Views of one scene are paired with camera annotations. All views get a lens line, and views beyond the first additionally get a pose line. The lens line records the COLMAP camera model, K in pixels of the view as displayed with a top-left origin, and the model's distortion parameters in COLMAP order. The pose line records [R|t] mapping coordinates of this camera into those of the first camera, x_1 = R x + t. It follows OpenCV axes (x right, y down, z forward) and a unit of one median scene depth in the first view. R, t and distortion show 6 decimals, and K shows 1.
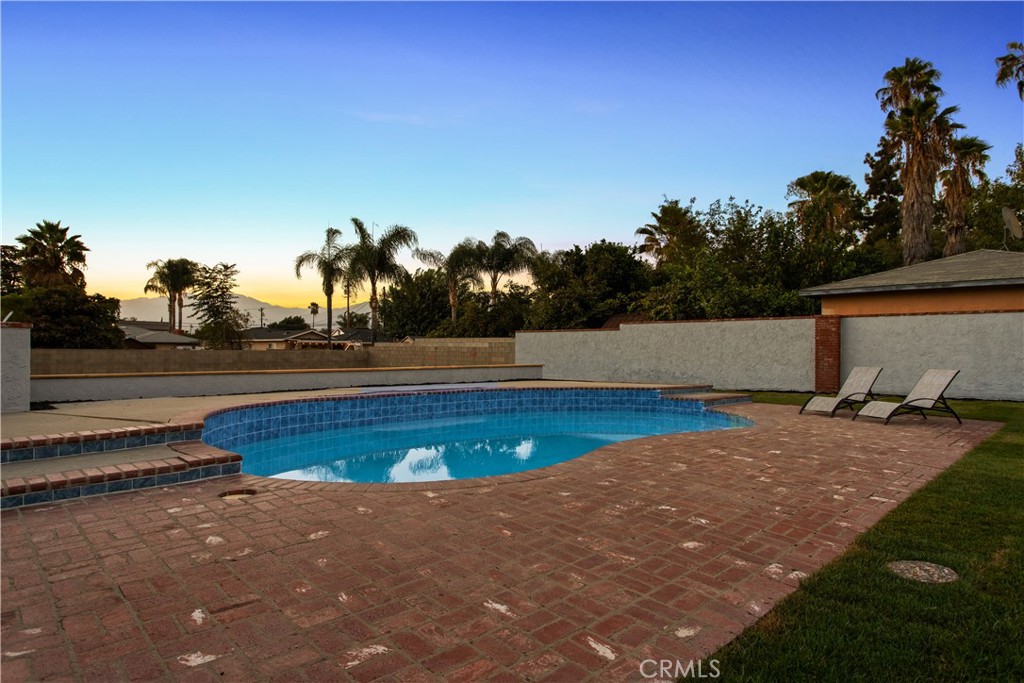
lens RADIAL K [[624.5, 0, 512.0], [0, 624.5, 341.5], [0, 0, 1]] dist [-0.003769, -0.001014]
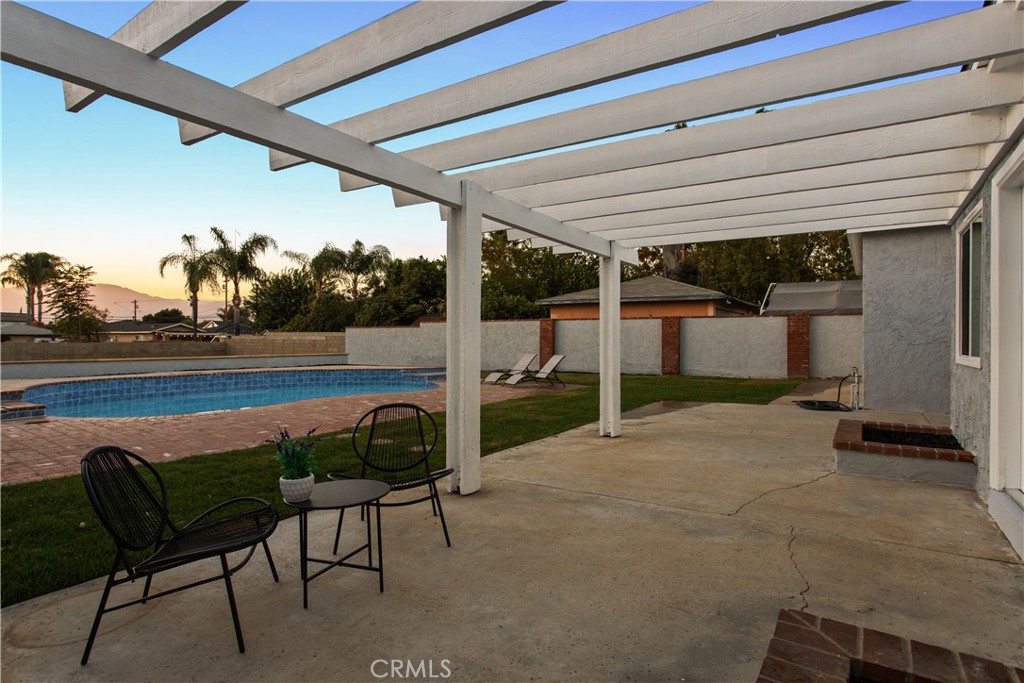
lens RADIAL K [[537.9, 0, 512.0], [0, 537.9, 341.5], [0, 0, 1]] dist [0.003032, 0.002385]
pose [[0.974745, -0.001494, 0.223314, 0.082086], [-0.002052, 0.999875, 0.015647, -0.004741], [-0.223310, -0.015710, 0.974621, -0.126326]]
